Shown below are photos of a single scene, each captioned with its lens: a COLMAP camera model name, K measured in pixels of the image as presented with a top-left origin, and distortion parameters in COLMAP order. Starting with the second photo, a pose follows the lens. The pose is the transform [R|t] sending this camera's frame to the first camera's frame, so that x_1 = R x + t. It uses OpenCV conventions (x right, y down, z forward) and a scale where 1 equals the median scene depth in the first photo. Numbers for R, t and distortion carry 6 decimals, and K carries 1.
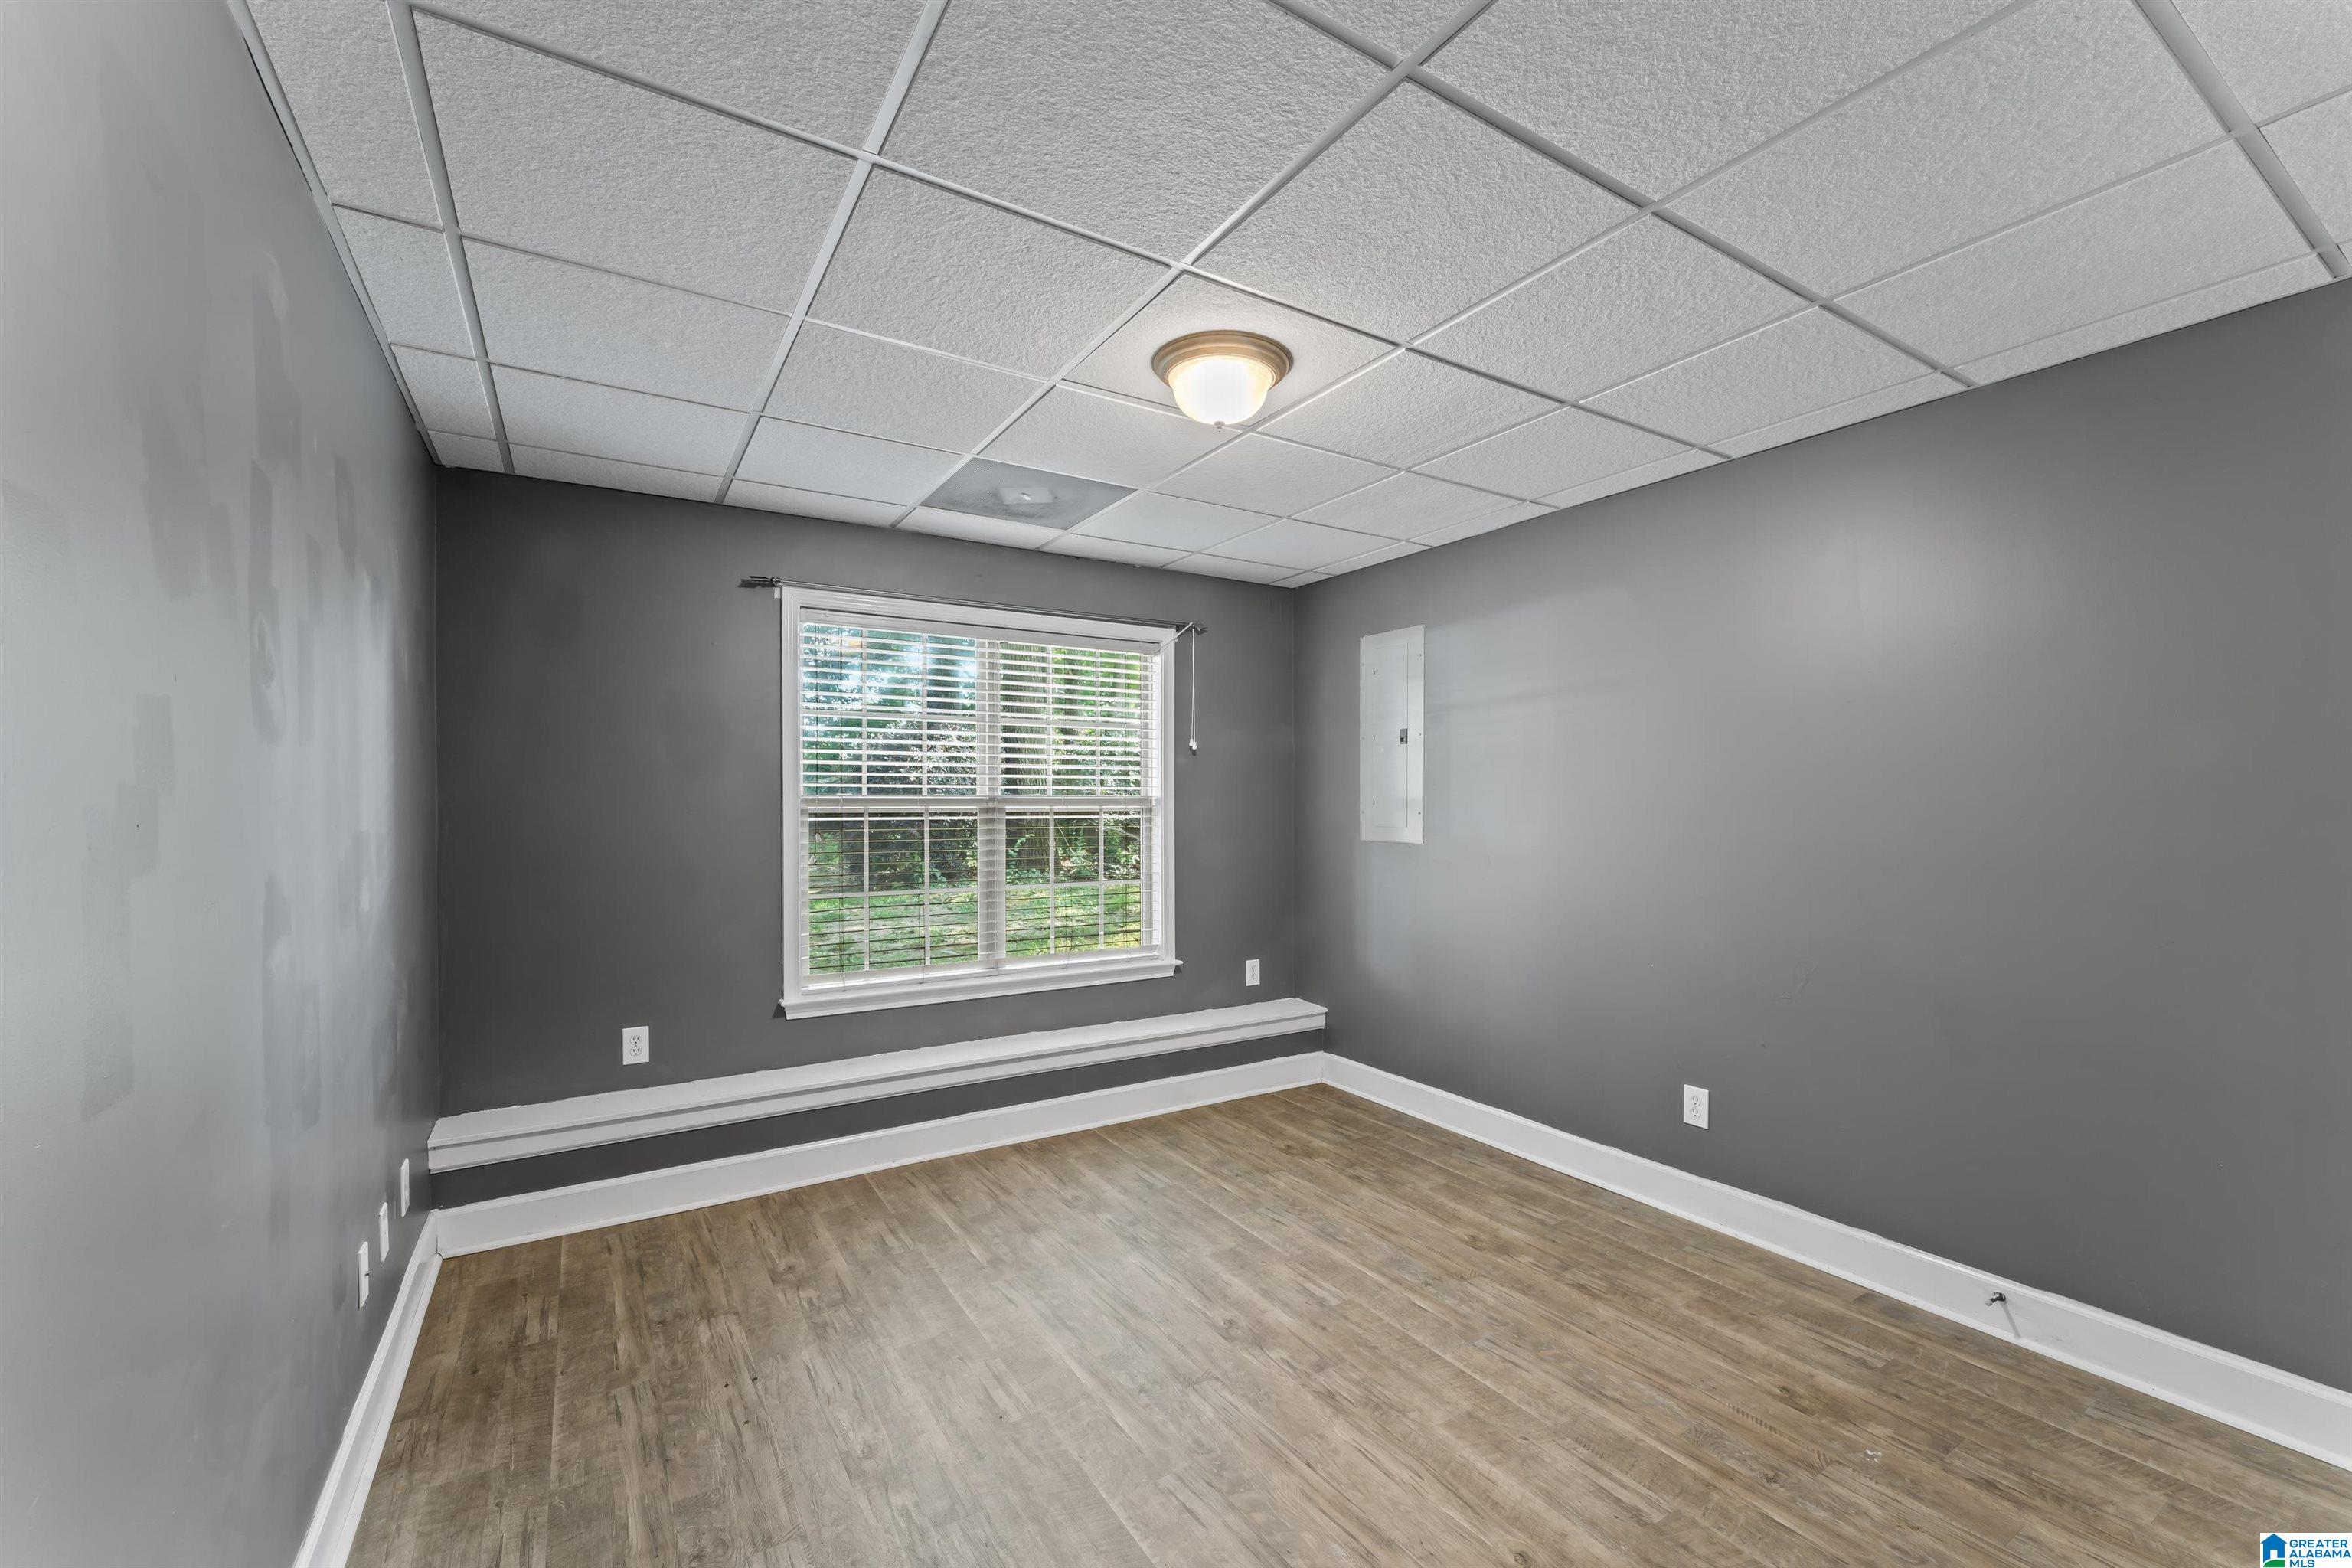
lens RADIAL K [[946.7, 0, 1174.1], [0, 946.7, 791.8], [0, 0, 1]] dist [-0.000576, -0.000254]
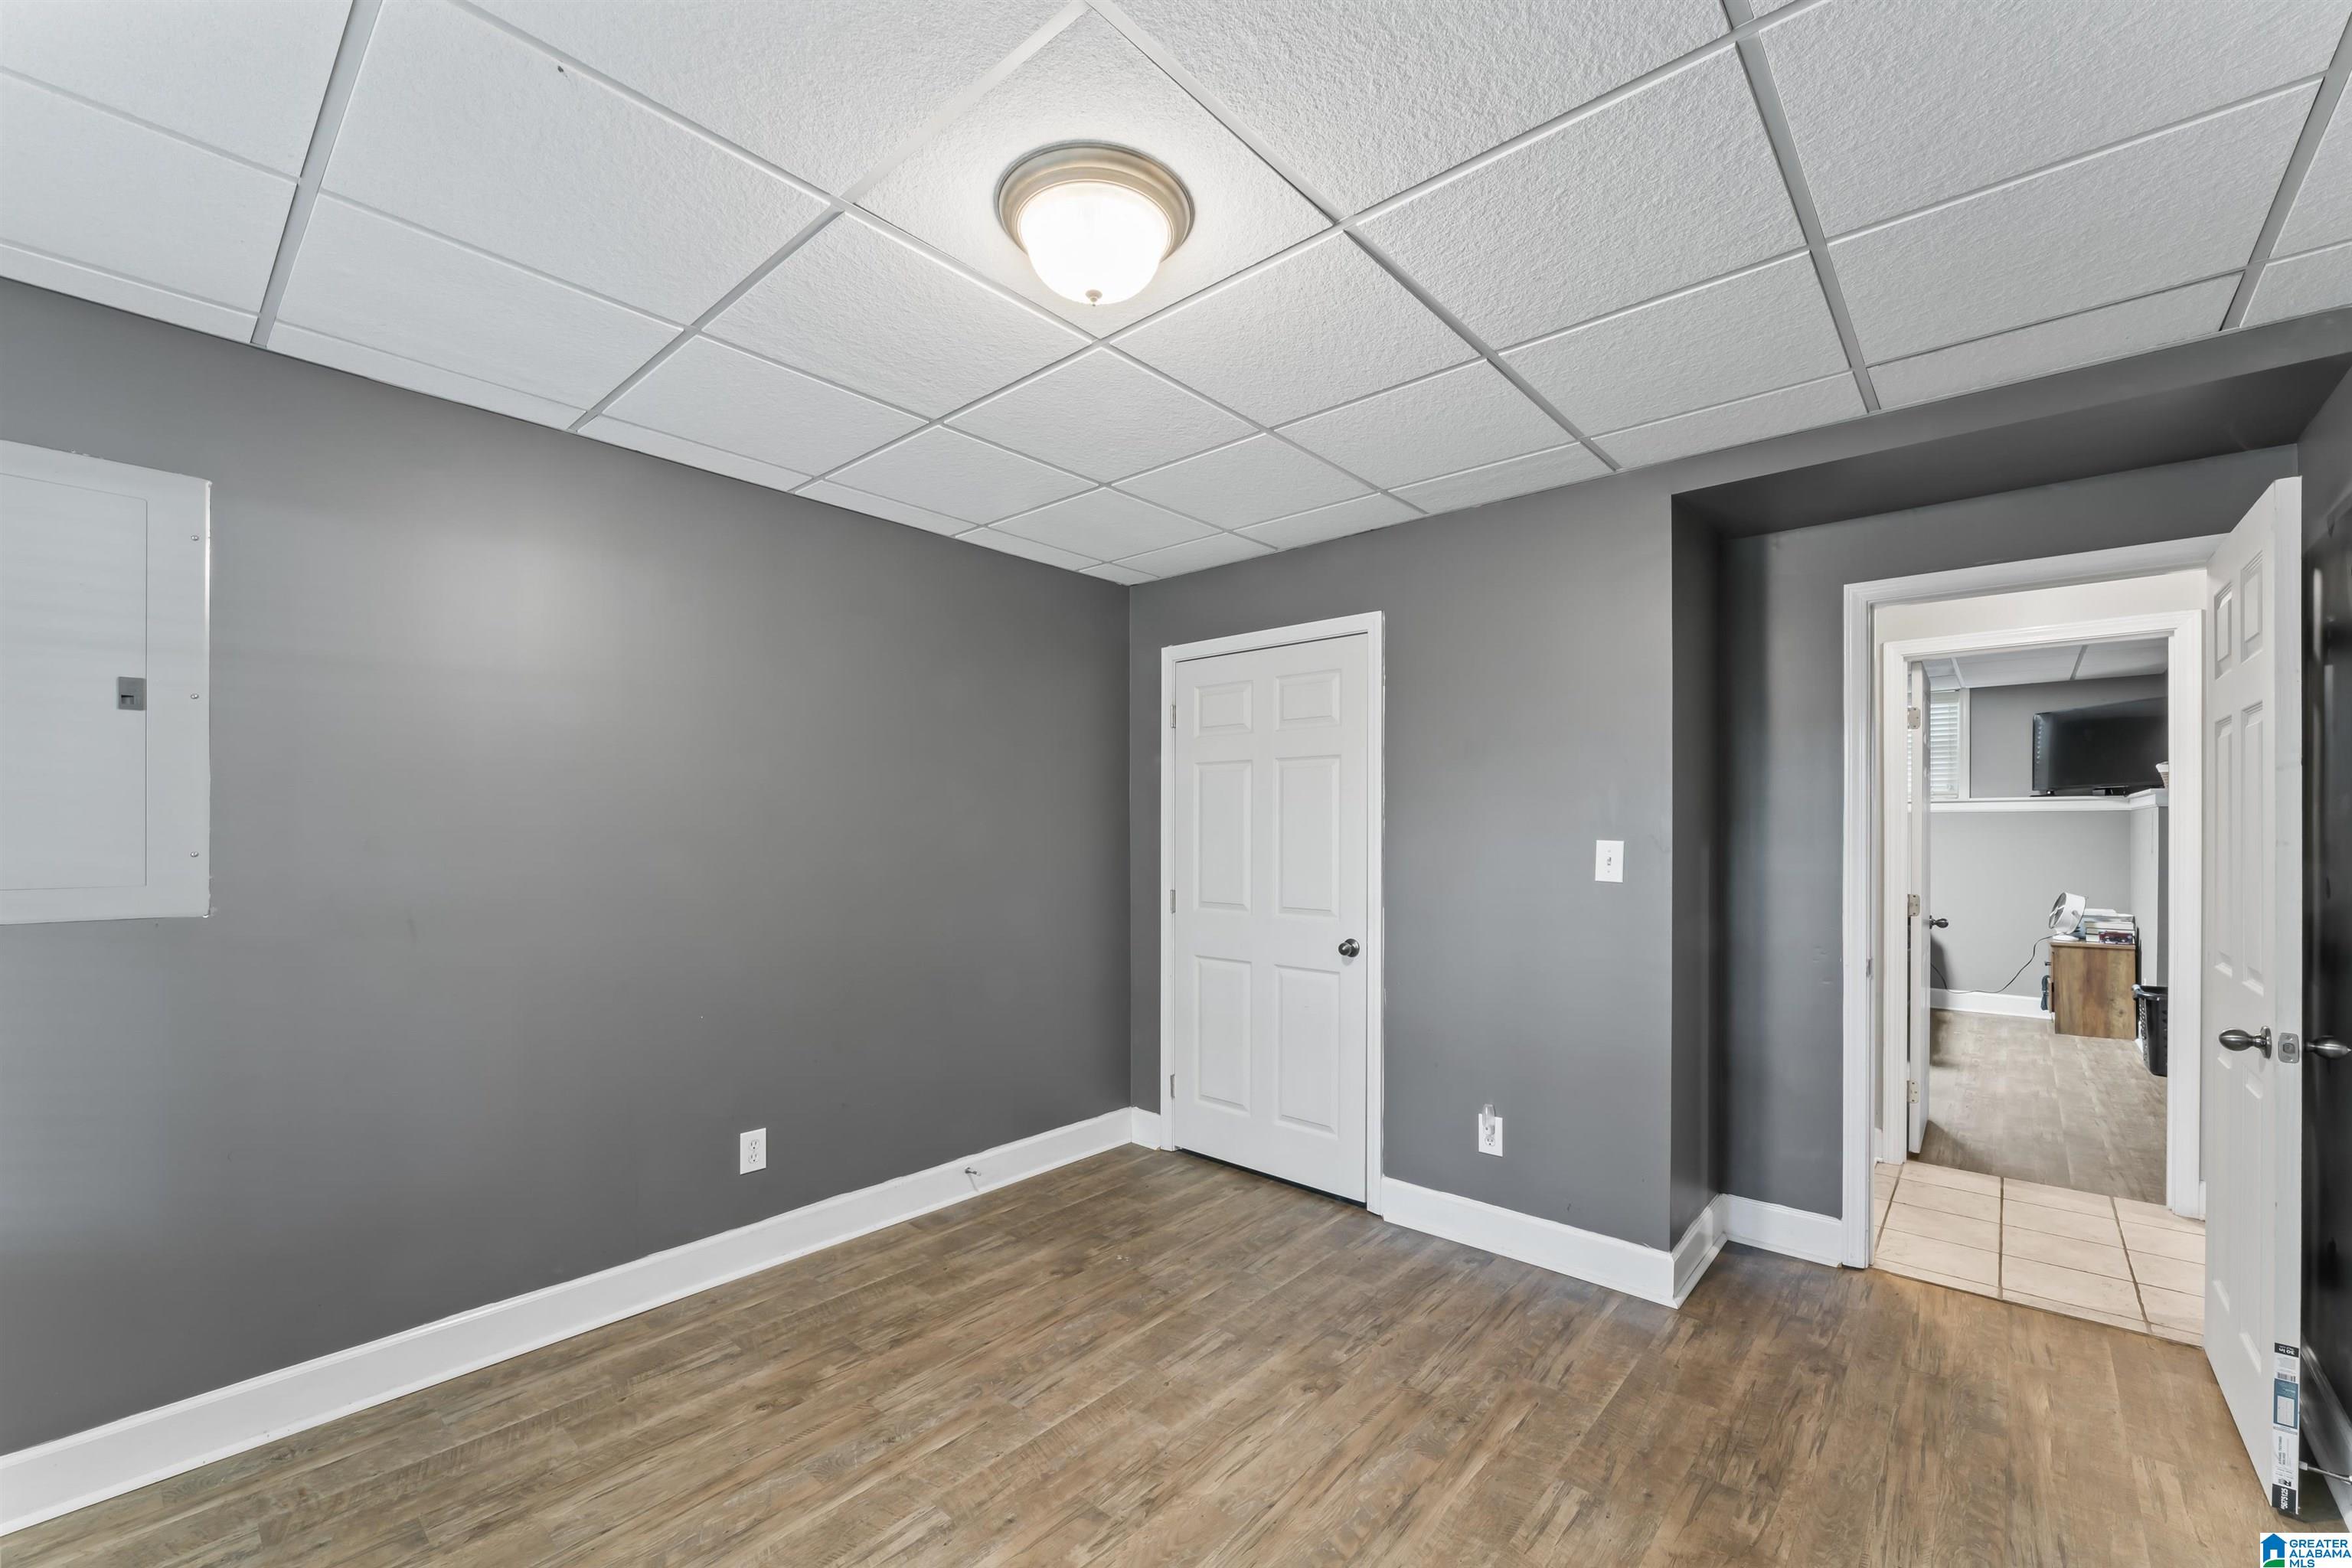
lens RADIAL K [[944.1, 0, 1169.3], [0, 944.1, 689.5], [0, 0, 1]] dist [-0.002649, -0.000508]
pose [[-0.278017, 0.140121, 0.950302, -0.636427], [-0.010519, 0.988800, -0.148875, 0.010757], [-0.960519, -0.051386, -0.273429, 1.019223]]
